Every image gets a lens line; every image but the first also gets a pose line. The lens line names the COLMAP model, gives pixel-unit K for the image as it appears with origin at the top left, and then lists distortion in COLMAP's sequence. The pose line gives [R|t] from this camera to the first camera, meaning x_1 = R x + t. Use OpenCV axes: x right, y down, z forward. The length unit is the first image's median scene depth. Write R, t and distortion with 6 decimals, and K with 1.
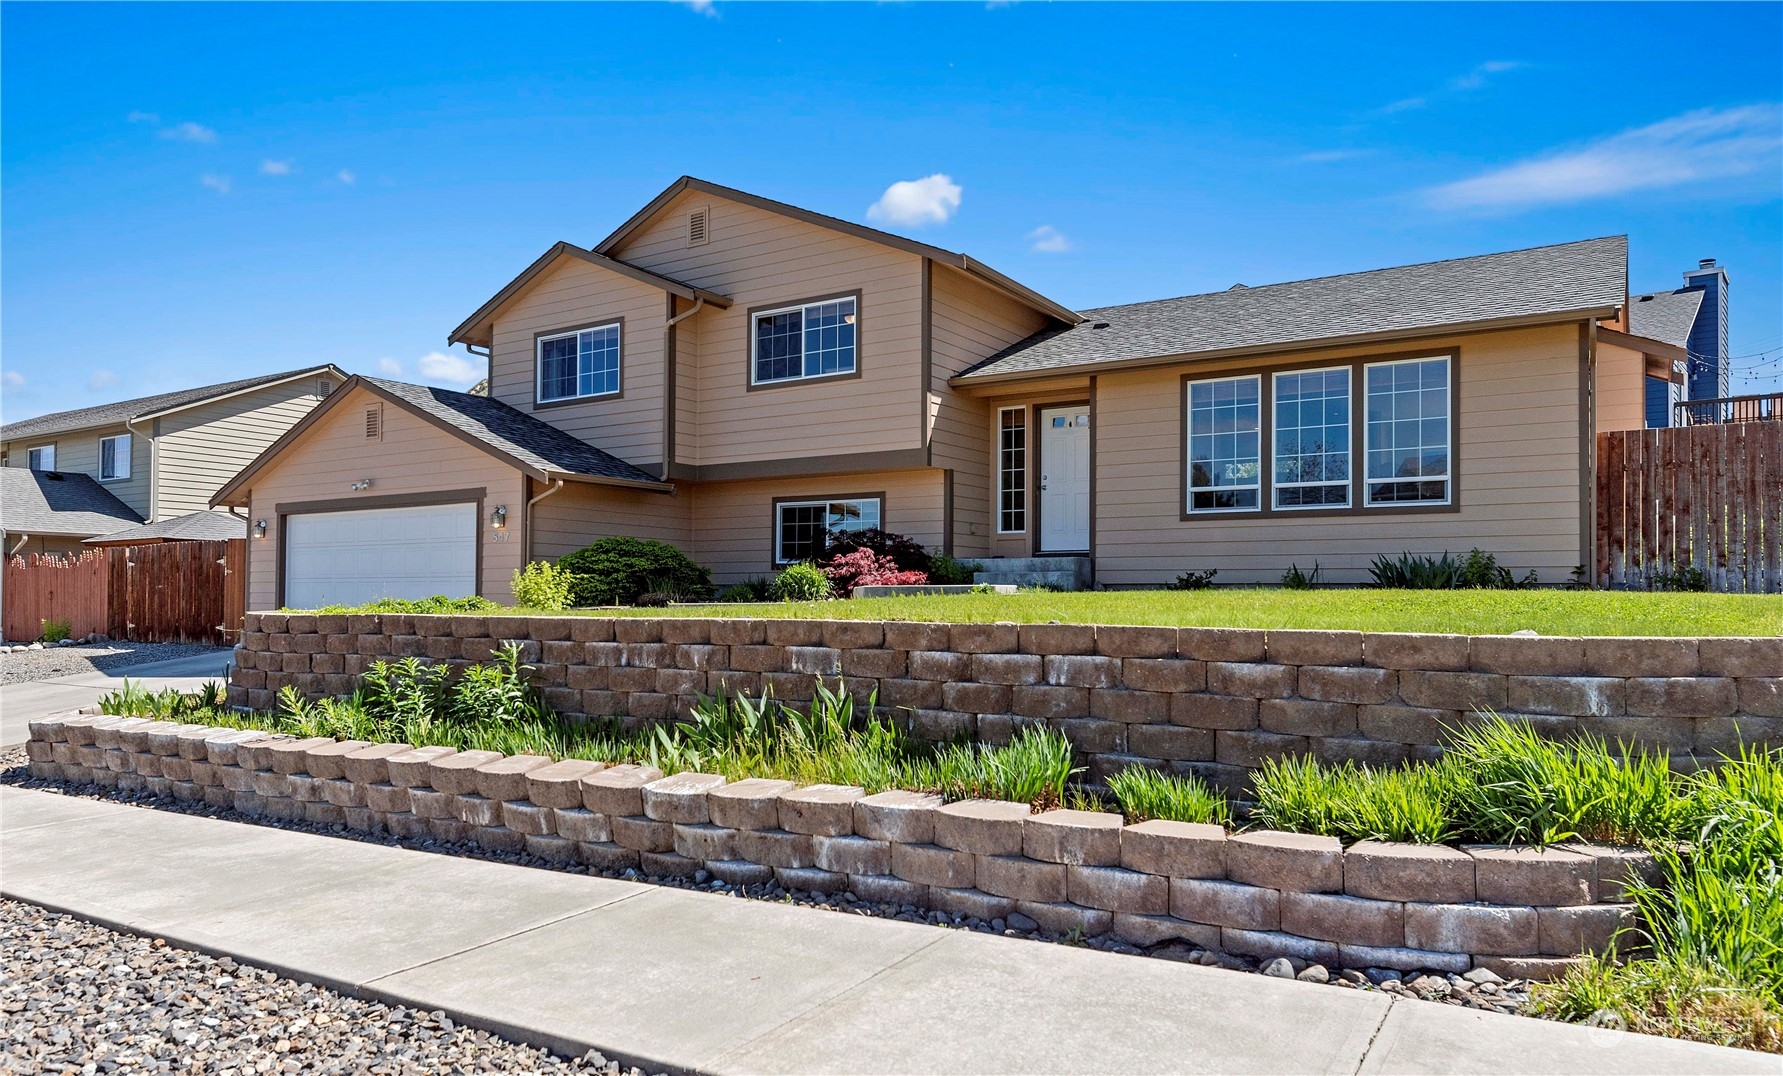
lens RADIAL K [[1172.2, 0, 847.2], [0, 1172.2, 579.1], [0, 0, 1]] dist [0.002118, 0.001873]
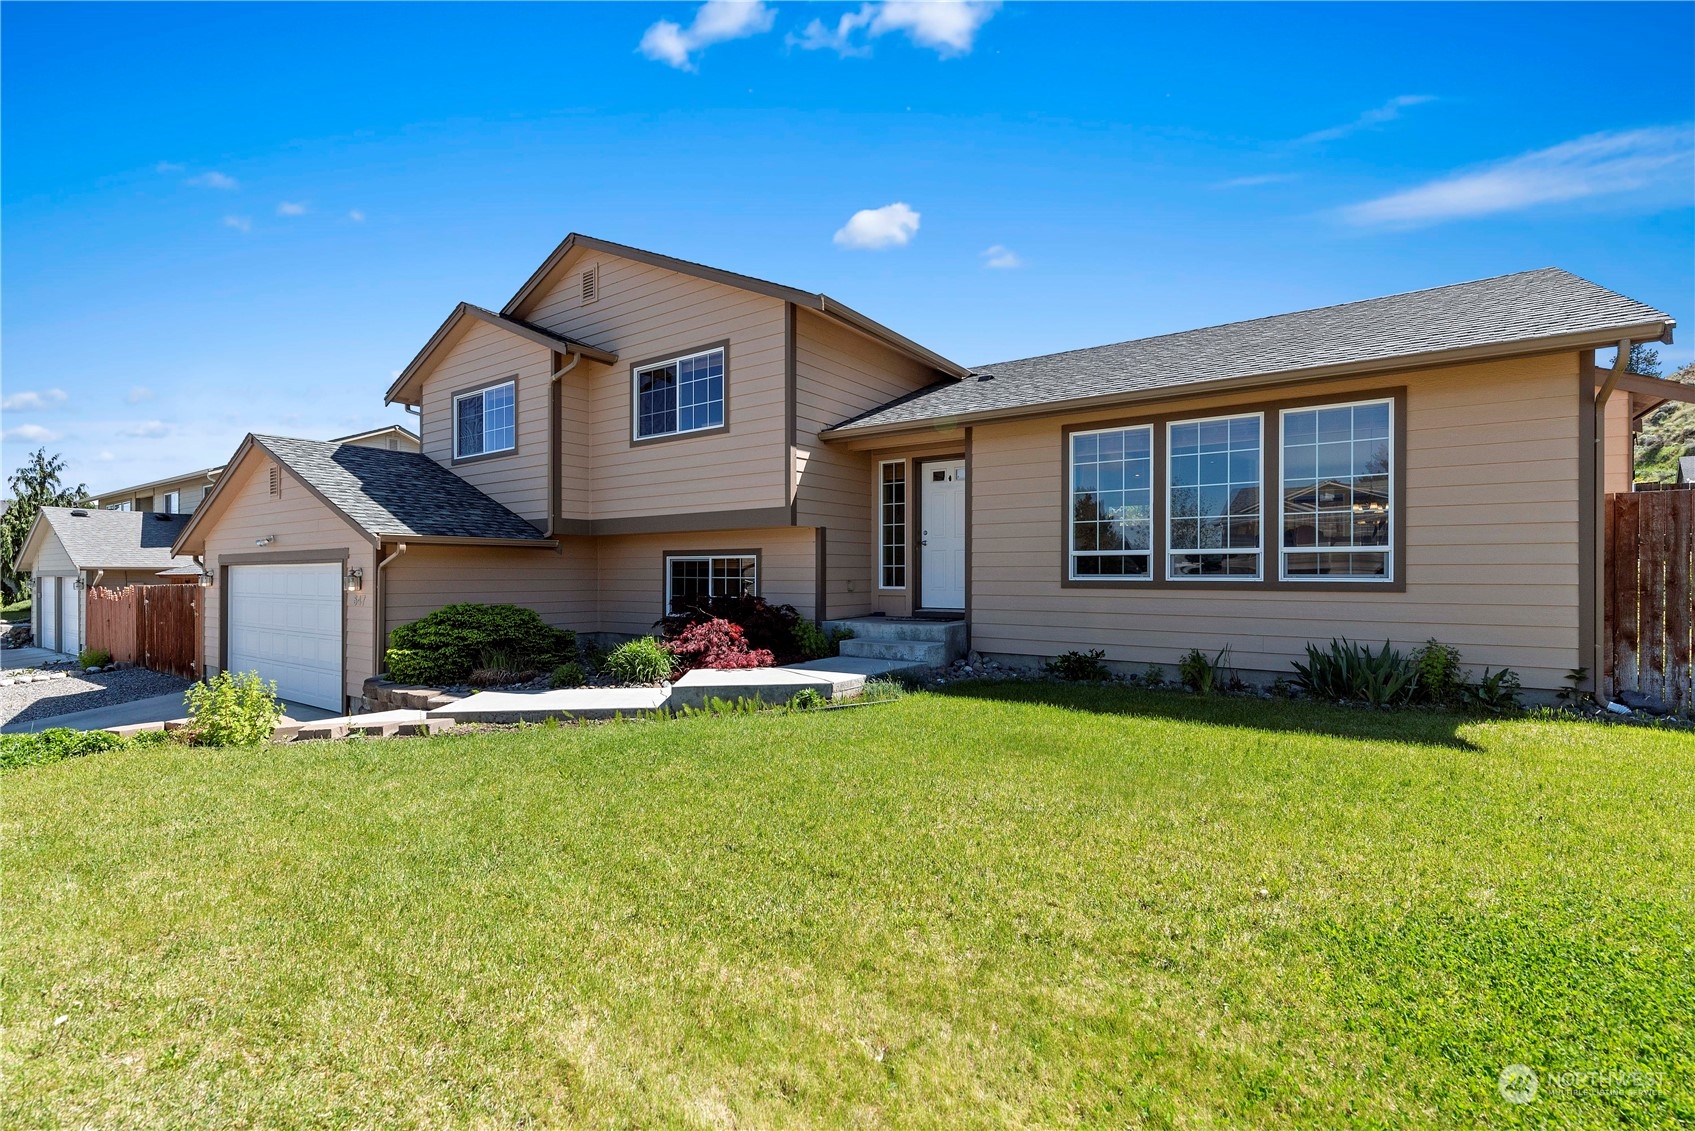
lens RADIAL K [[743.3, 0, 852.3], [0, 743.3, 571.3], [0, 0, 1]] dist [0.000744, 0.000911]
pose [[0.999872, -0.006080, -0.014789, 0.117641], [0.006283, 0.999886, 0.013747, -0.063791], [0.014704, -0.013838, 0.999796, 0.381222]]
